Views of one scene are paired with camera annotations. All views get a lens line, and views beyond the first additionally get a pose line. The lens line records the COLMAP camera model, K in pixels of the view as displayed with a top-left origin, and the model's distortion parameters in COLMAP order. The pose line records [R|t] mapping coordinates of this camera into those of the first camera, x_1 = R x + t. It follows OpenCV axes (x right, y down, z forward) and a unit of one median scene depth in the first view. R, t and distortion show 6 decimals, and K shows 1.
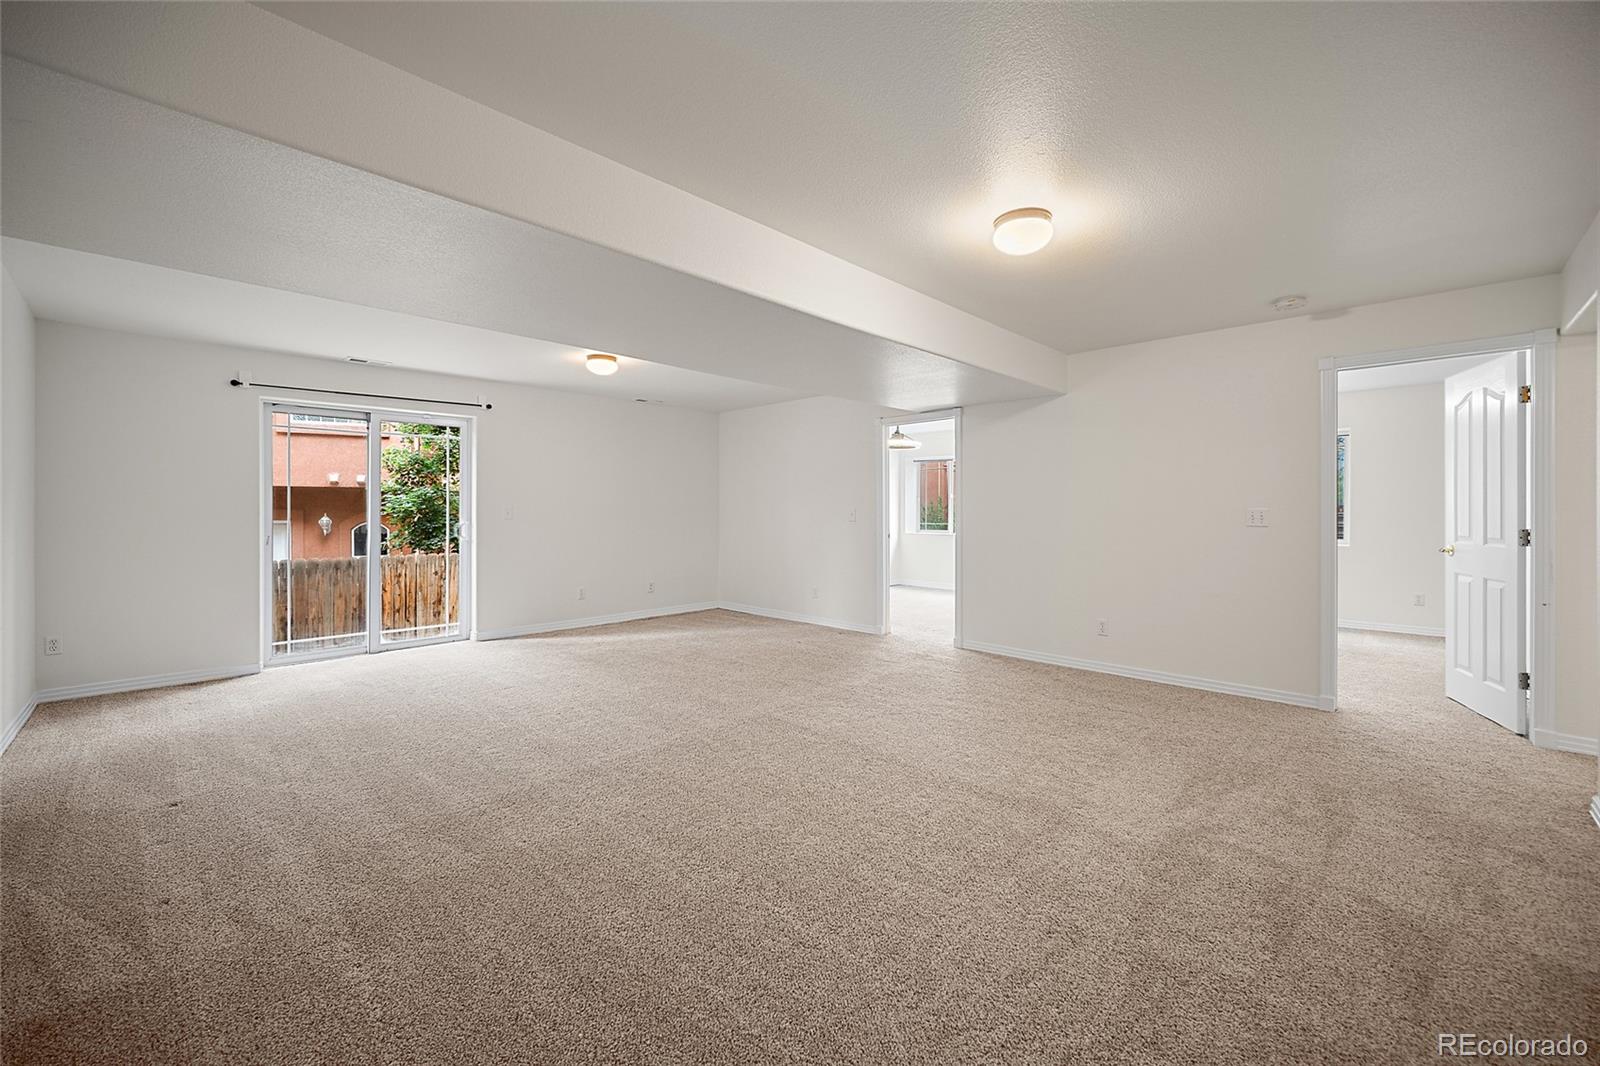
lens RADIAL K [[662.1, 0, 798.1], [0, 662.1, 506.6], [0, 0, 1]] dist [0.000372, -0.000013]
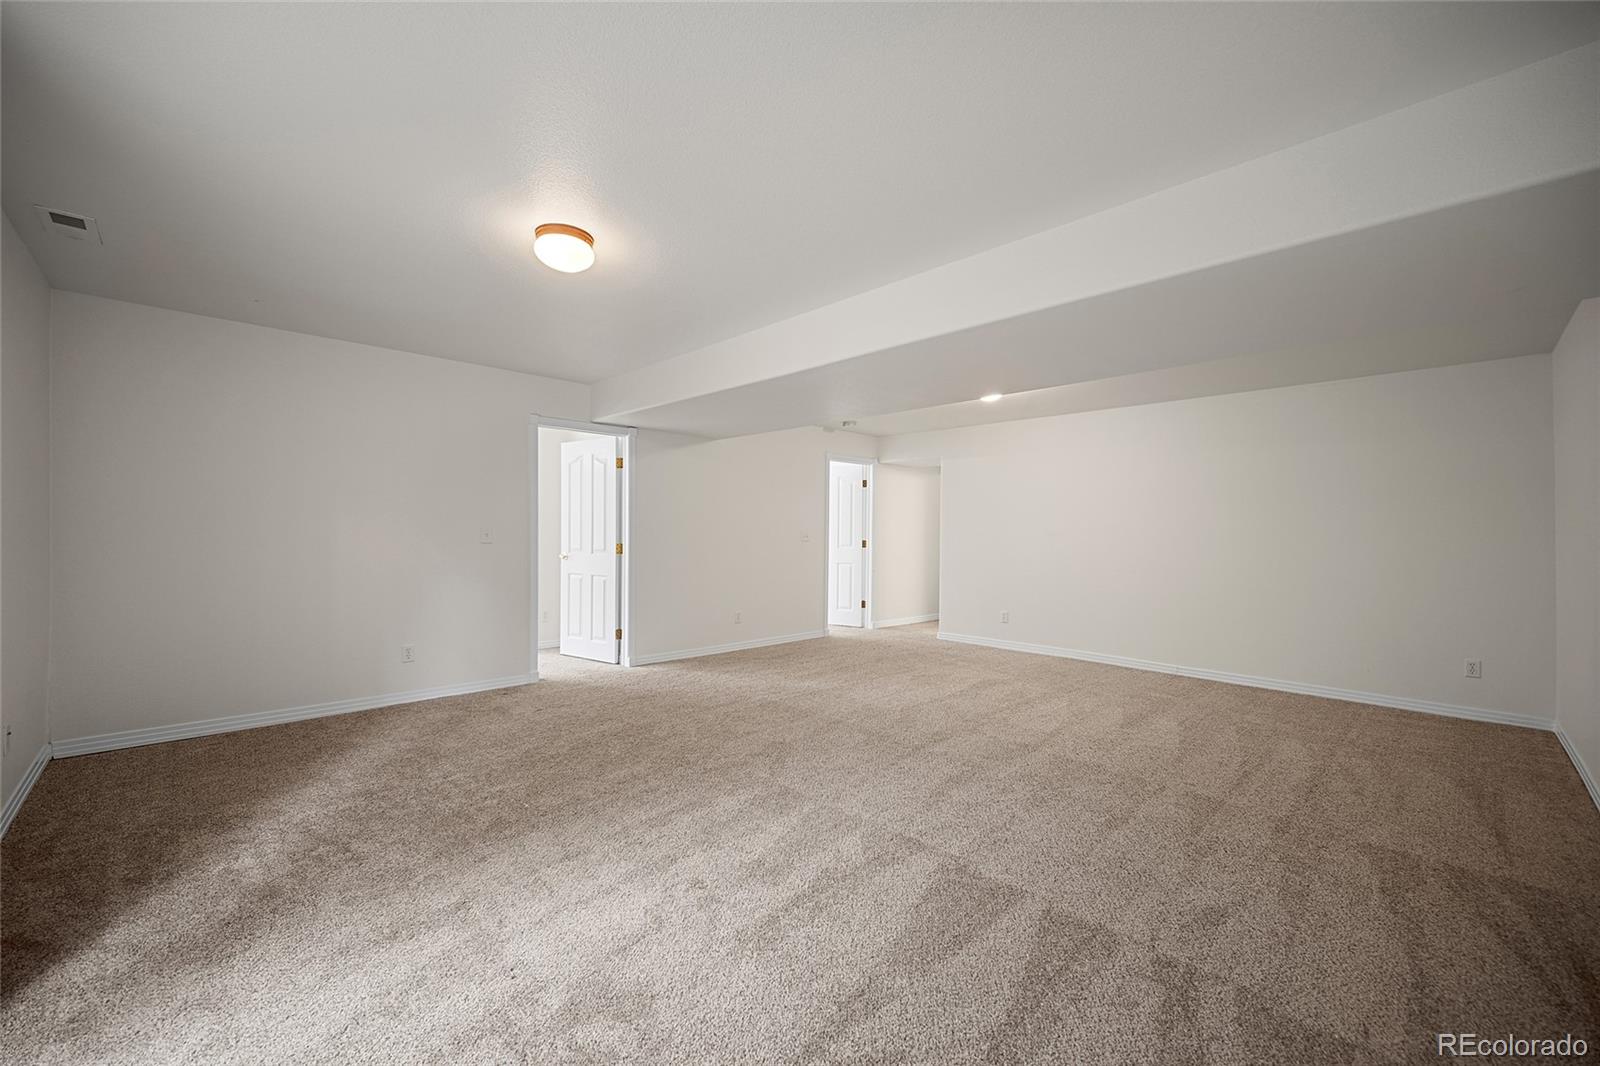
lens RADIAL K [[636.0, 0, 799.0], [0, 636.0, 529.9], [0, 0, 1]] dist [0.000660, 0.000026]
pose [[0.038269, 0.004215, 0.999259, -0.496771], [-0.006355, 0.999972, -0.003975, 0.003560], [-0.999247, -0.006198, 0.038294, 0.482759]]
